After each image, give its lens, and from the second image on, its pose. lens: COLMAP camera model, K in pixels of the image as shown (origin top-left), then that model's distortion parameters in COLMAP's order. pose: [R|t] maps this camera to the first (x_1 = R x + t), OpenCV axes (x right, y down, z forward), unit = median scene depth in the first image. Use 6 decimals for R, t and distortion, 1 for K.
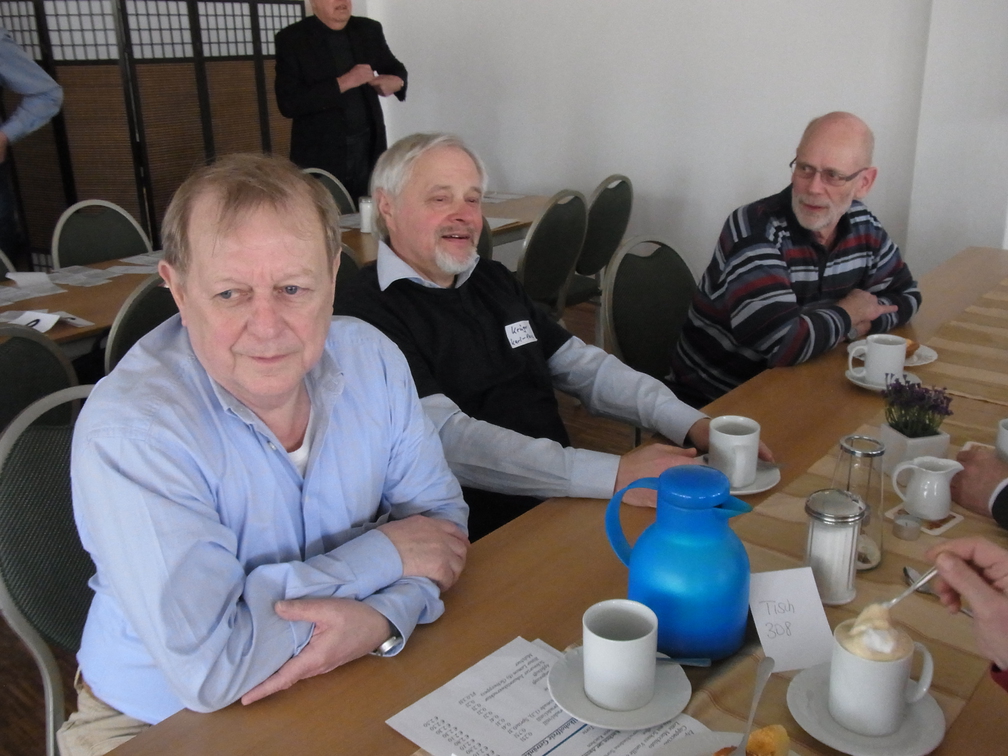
lens RADIAL K [[985.8, 0, 503.3], [0, 985.8, 379.9], [0, 0, 1]] dist [-0.037419, 0.000000]
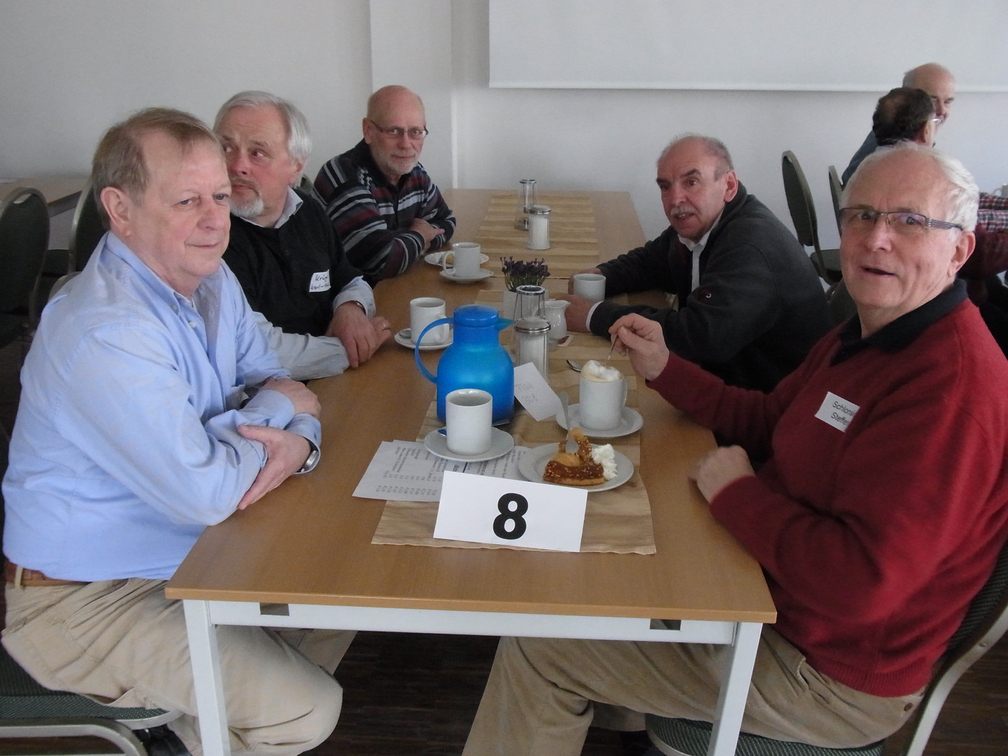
lens RADIAL K [[985.8, 0, 505.2], [0, 985.8, 377.6], [0, 0, 1]] dist [-0.037419, 0.000000]
pose [[0.789702, -0.163918, 0.591186, -0.387602], [0.166079, 0.984782, 0.051204, 0.074474], [-0.590583, 0.057748, 0.804908, -0.143922]]
